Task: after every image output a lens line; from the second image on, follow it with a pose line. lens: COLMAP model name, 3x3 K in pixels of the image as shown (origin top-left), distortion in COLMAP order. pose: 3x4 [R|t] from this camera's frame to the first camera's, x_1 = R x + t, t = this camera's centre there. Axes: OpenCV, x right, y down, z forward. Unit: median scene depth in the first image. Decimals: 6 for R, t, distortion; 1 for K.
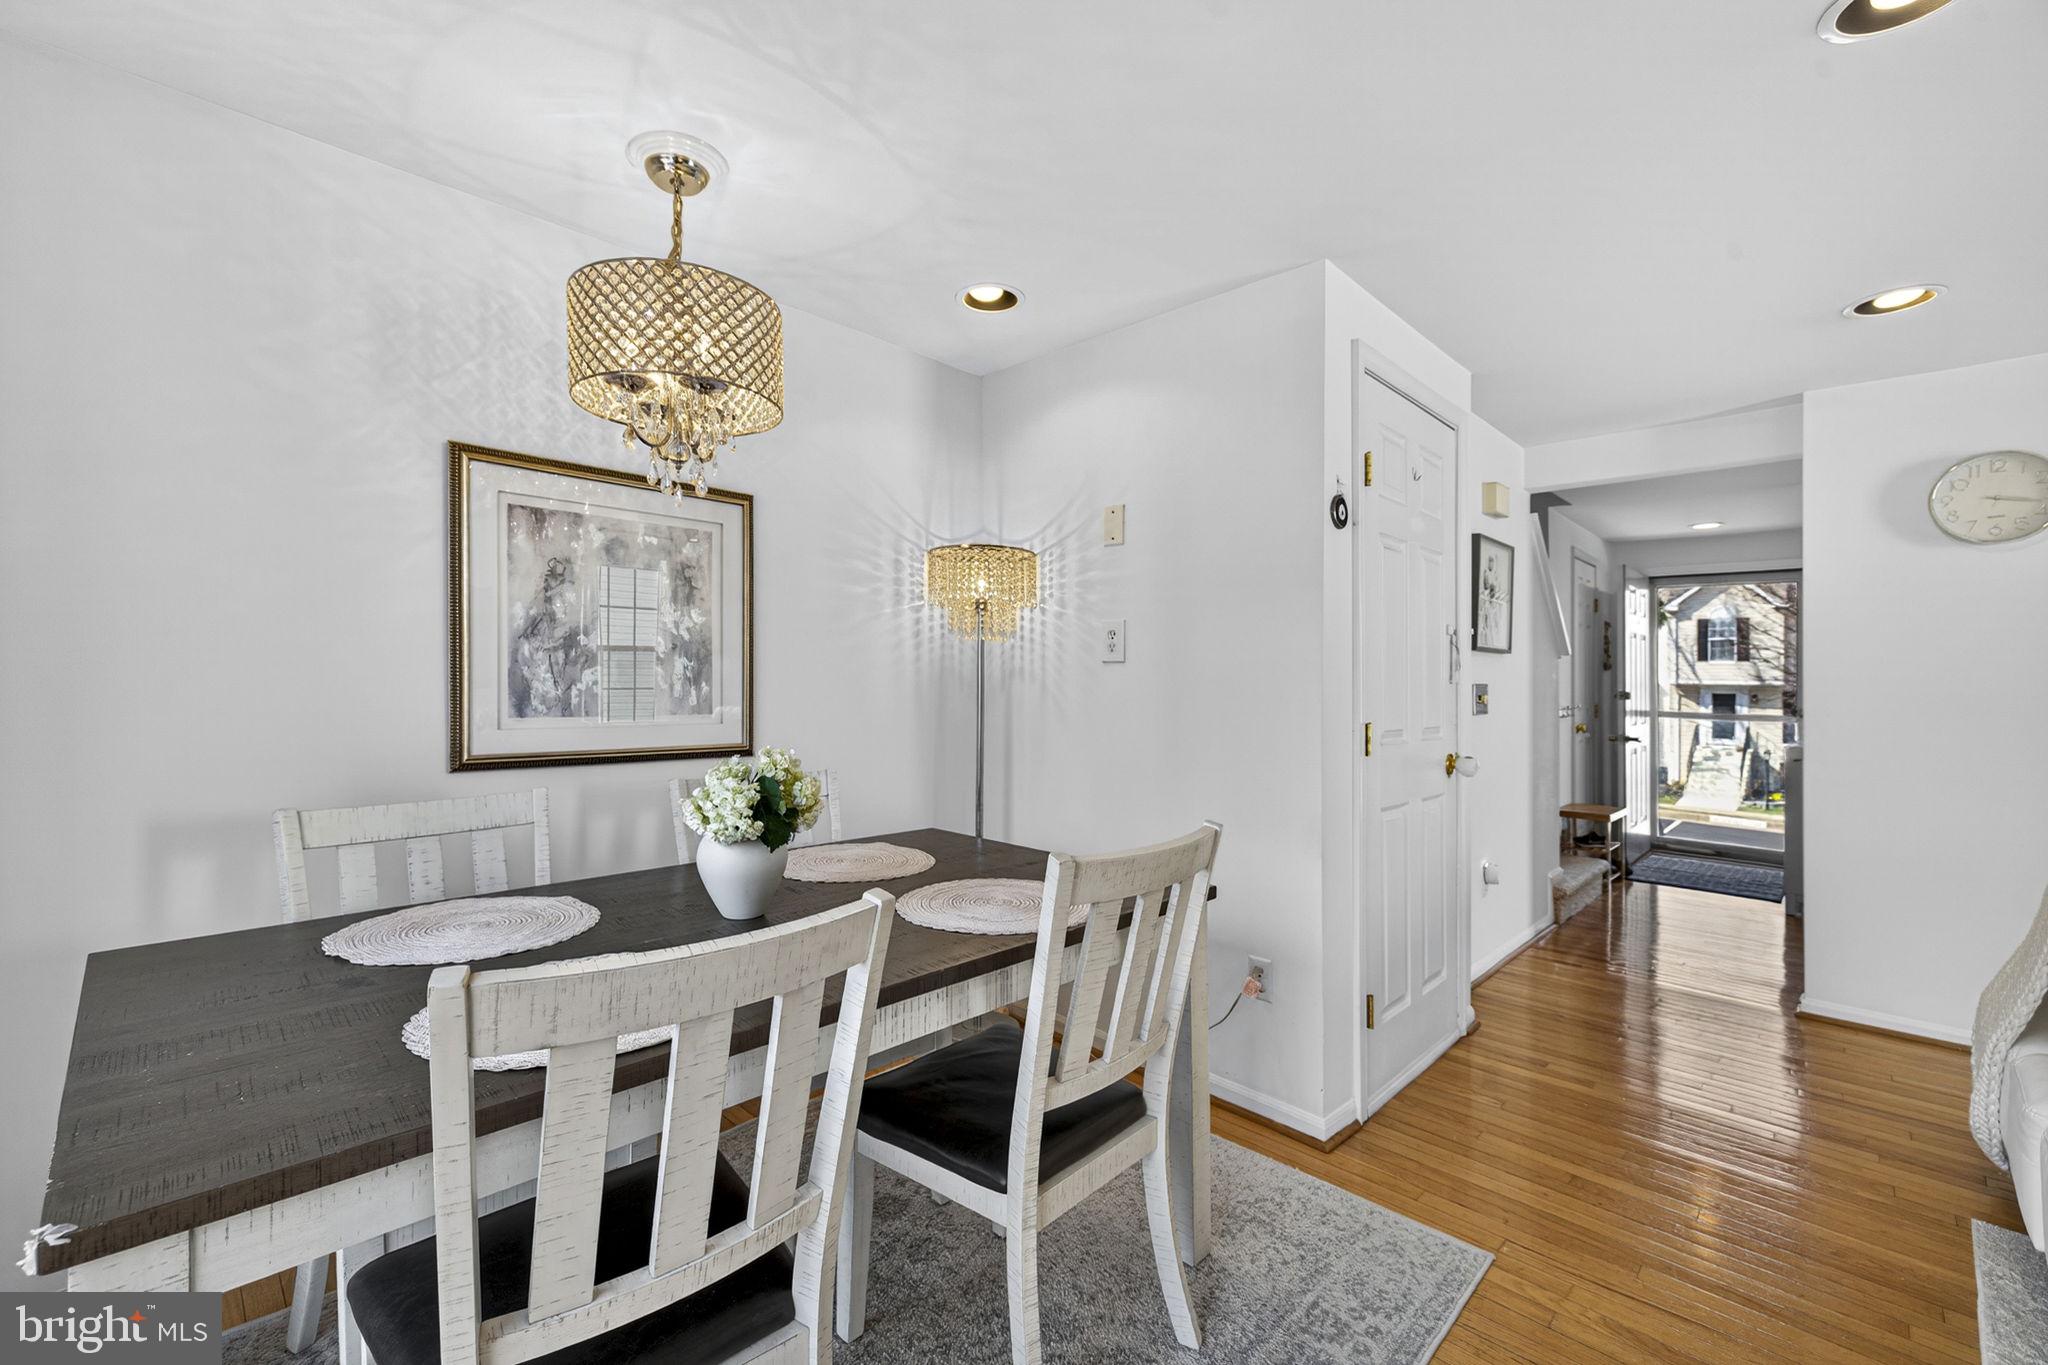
lens RADIAL K [[850.0, 0, 1013.8], [0, 850.0, 684.7], [0, 0, 1]] dist [0.001140, 0.000062]
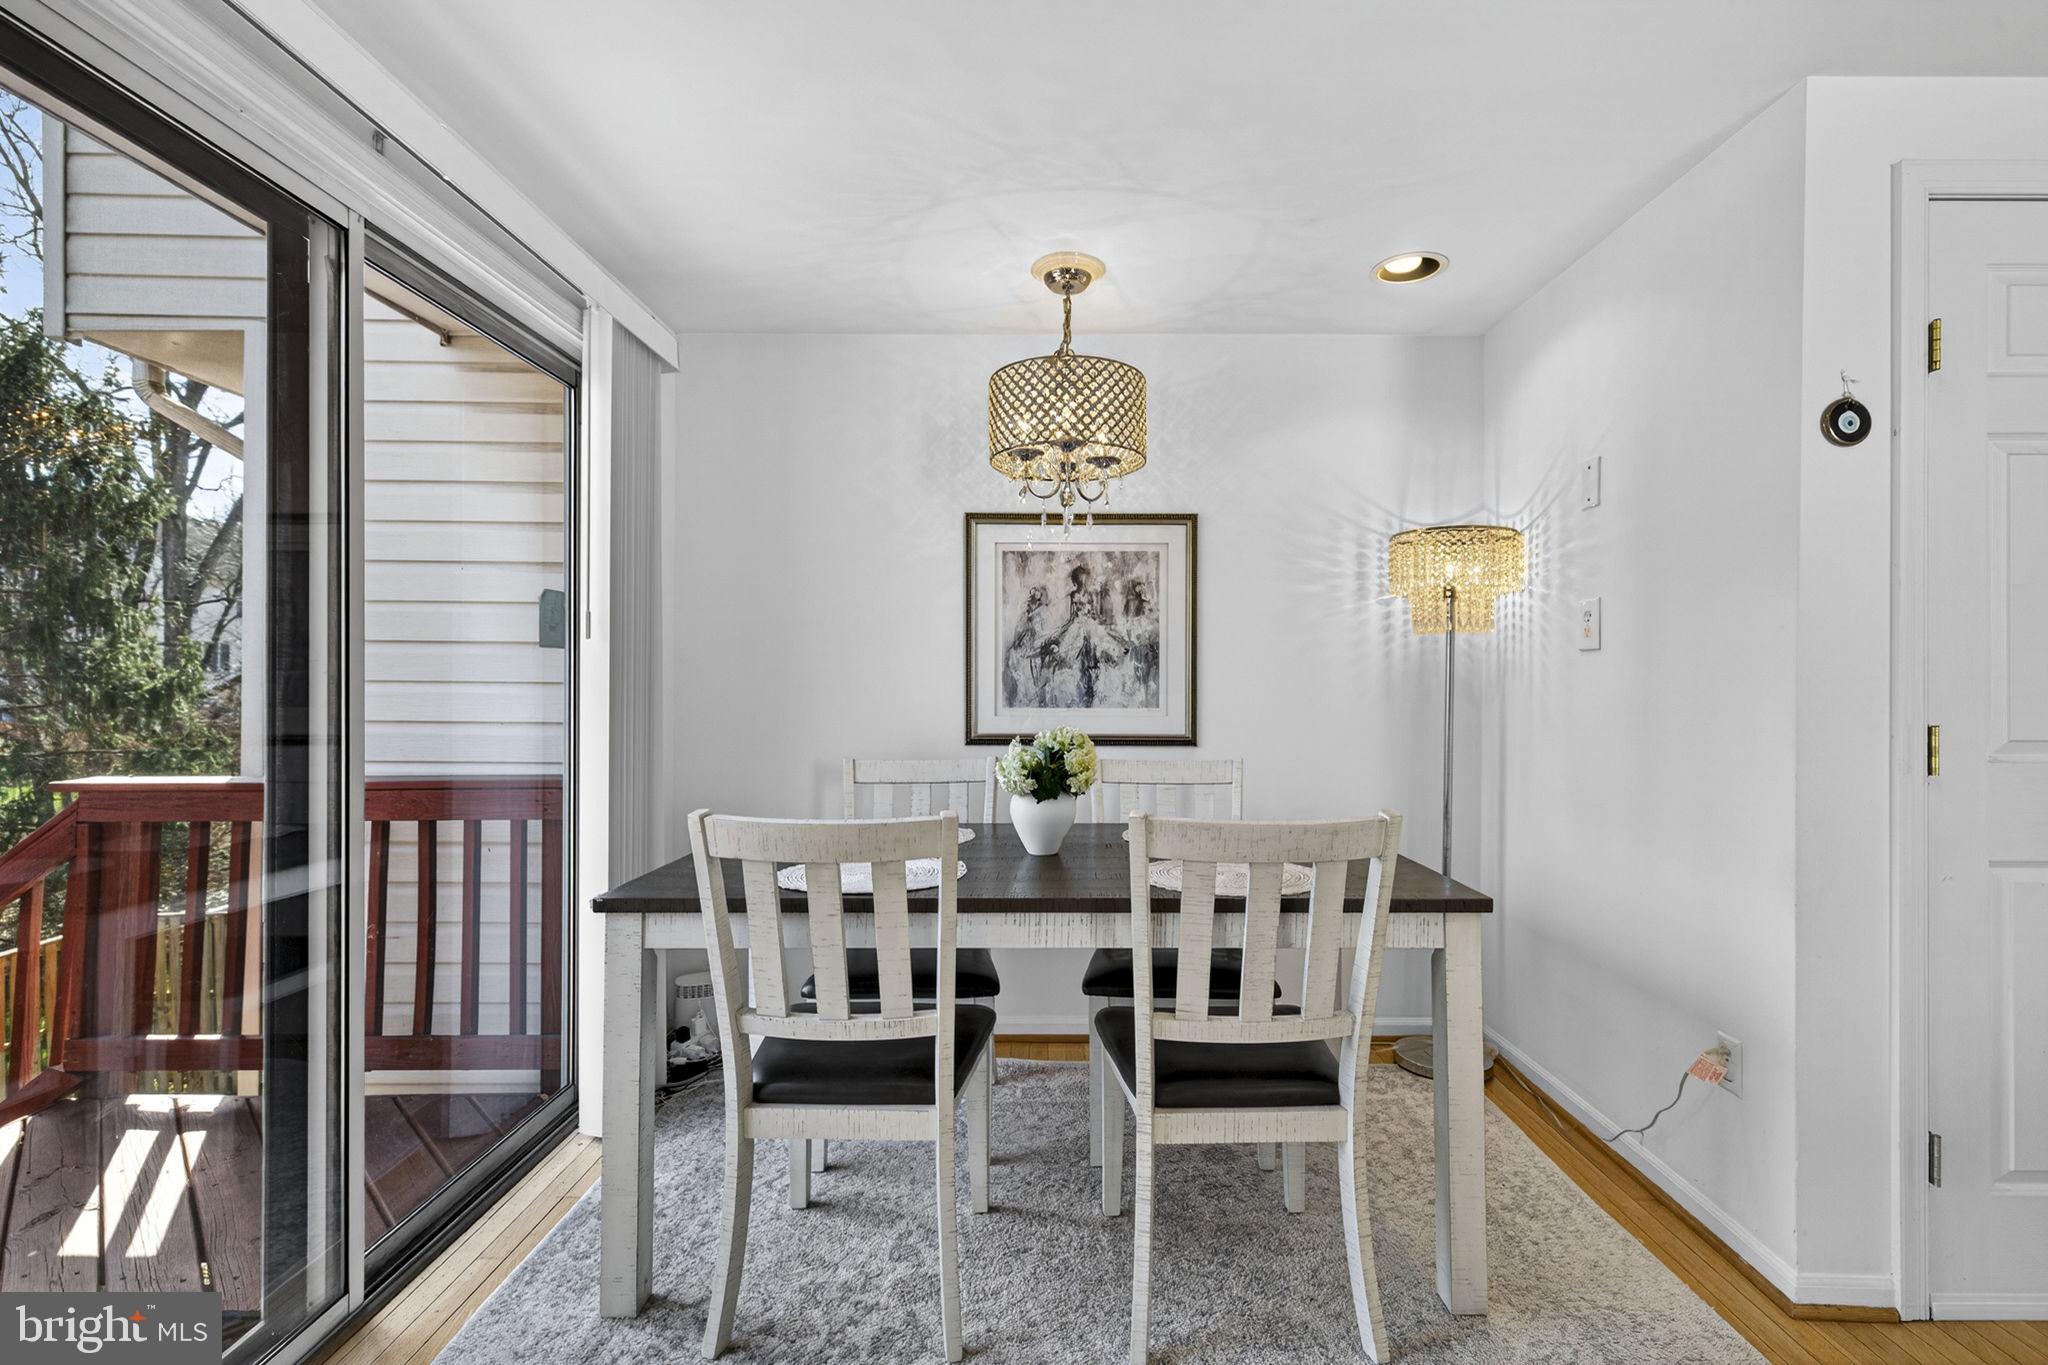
lens RADIAL K [[878.5, 0, 1013.2], [0, 878.5, 686.2], [0, 0, 1]] dist [0.001733, -0.000068]
pose [[0.715871, -0.010429, -0.698155, 0.346903], [0.004775, 0.999938, -0.010041, 0.016157], [0.698217, 0.003854, 0.715876, 0.001846]]
